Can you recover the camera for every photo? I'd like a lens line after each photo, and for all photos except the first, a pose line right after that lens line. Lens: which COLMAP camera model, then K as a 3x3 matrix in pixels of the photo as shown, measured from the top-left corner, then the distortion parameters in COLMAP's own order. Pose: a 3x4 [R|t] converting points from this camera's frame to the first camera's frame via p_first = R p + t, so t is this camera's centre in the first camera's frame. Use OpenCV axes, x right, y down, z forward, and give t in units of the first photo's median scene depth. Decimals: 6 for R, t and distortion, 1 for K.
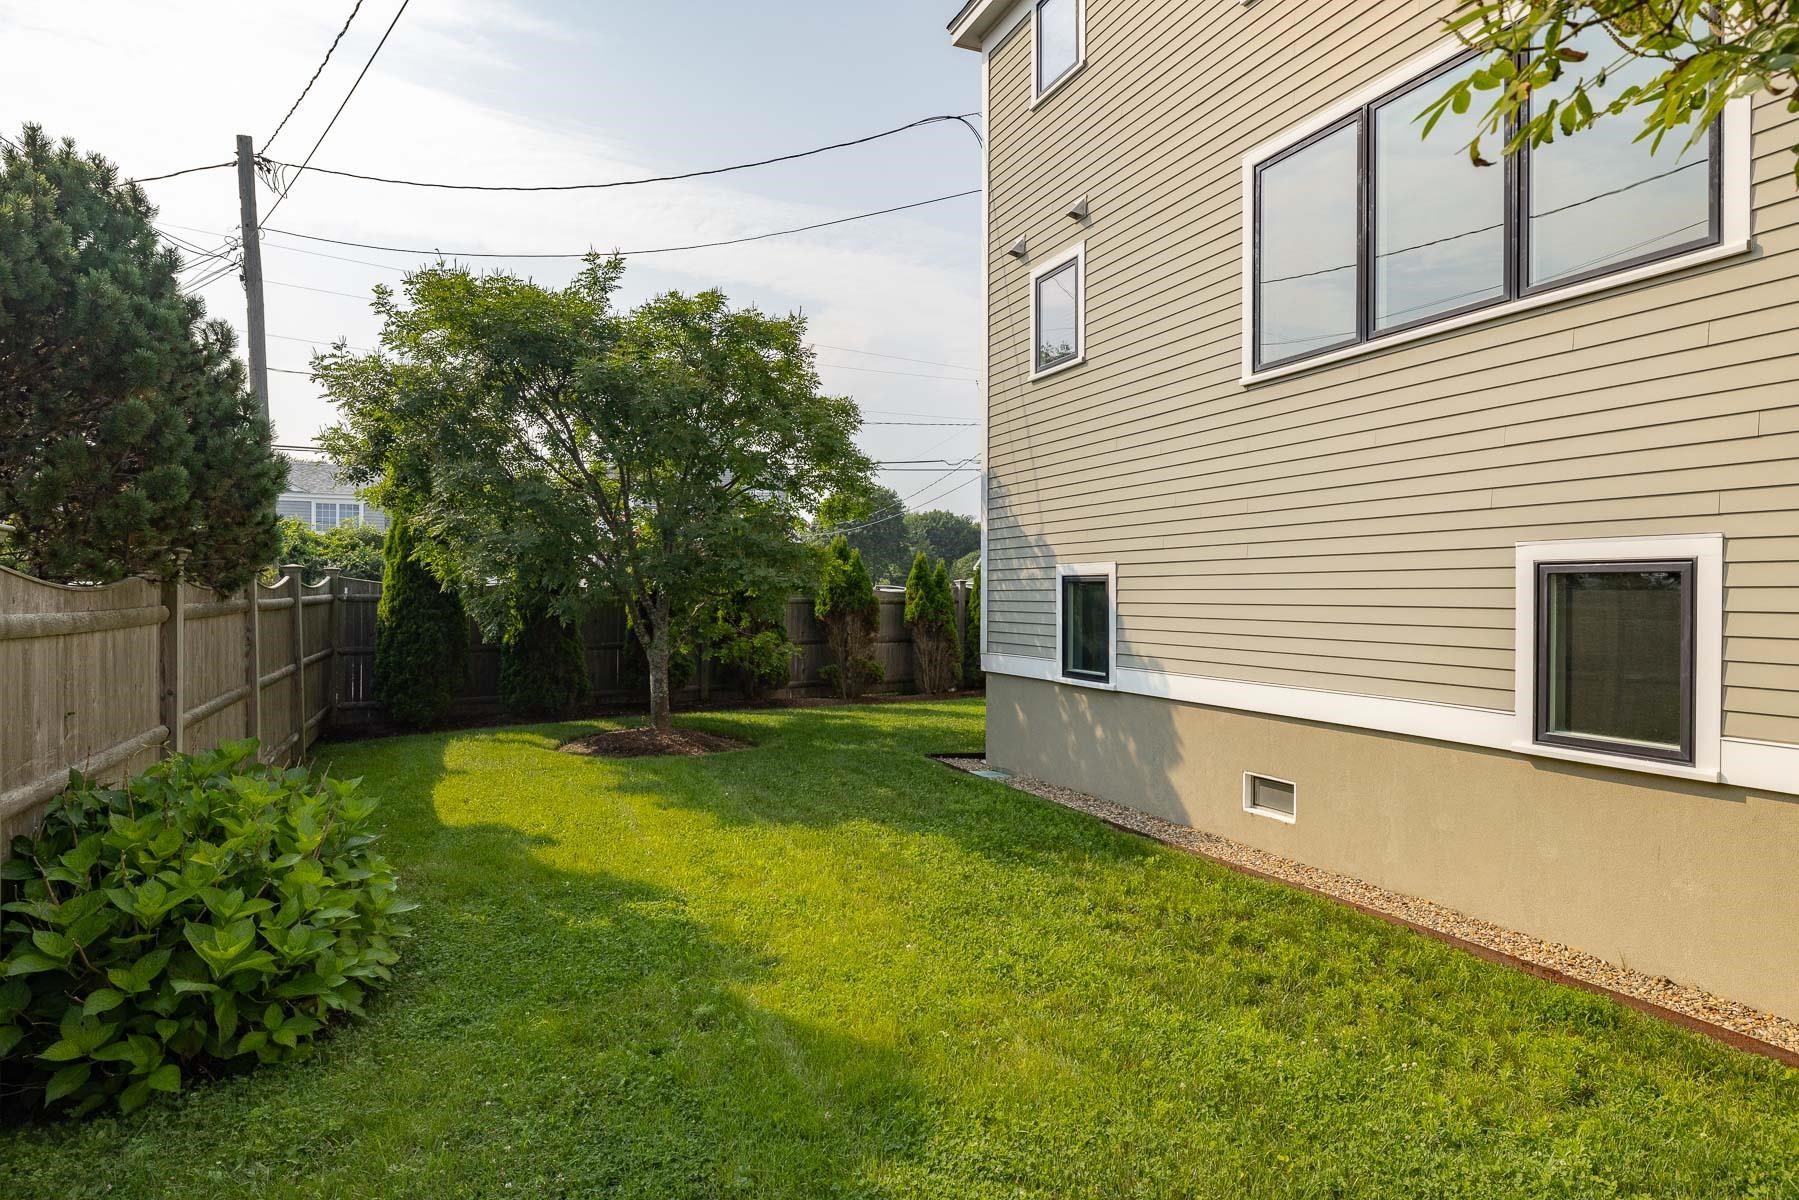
lens RADIAL K [[1037.6, 0, 897.8], [0, 1037.6, 609.2], [0, 0, 1]] dist [0.000261, -0.000075]
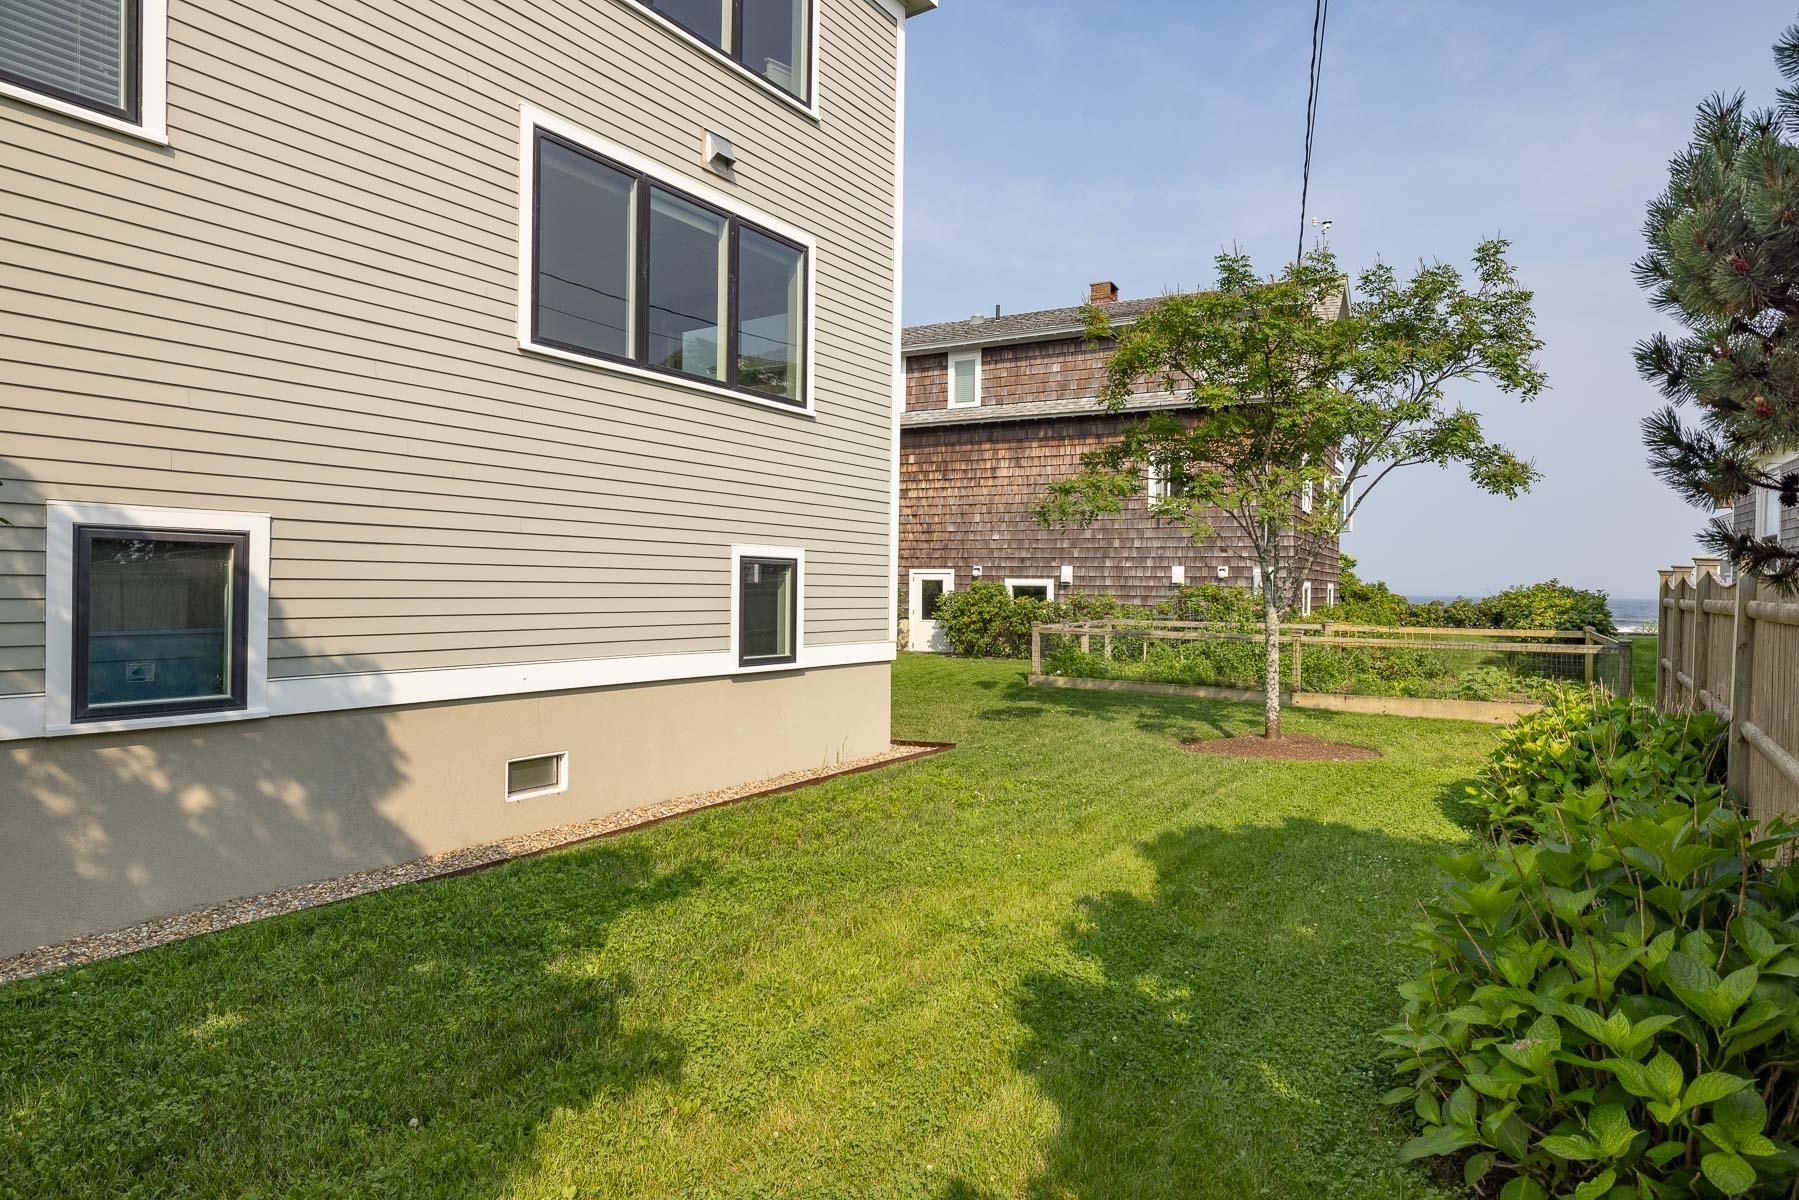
lens RADIAL K [[1037.6, 0, 897.3], [0, 1037.6, 589.9], [0, 0, 1]] dist [0.000261, -0.000075]
pose [[-0.563804, -0.019525, 0.825678, -0.560807], [-0.008978, 0.999806, 0.017512, -0.014718], [-0.825860, 0.002460, -0.563870, 1.095731]]
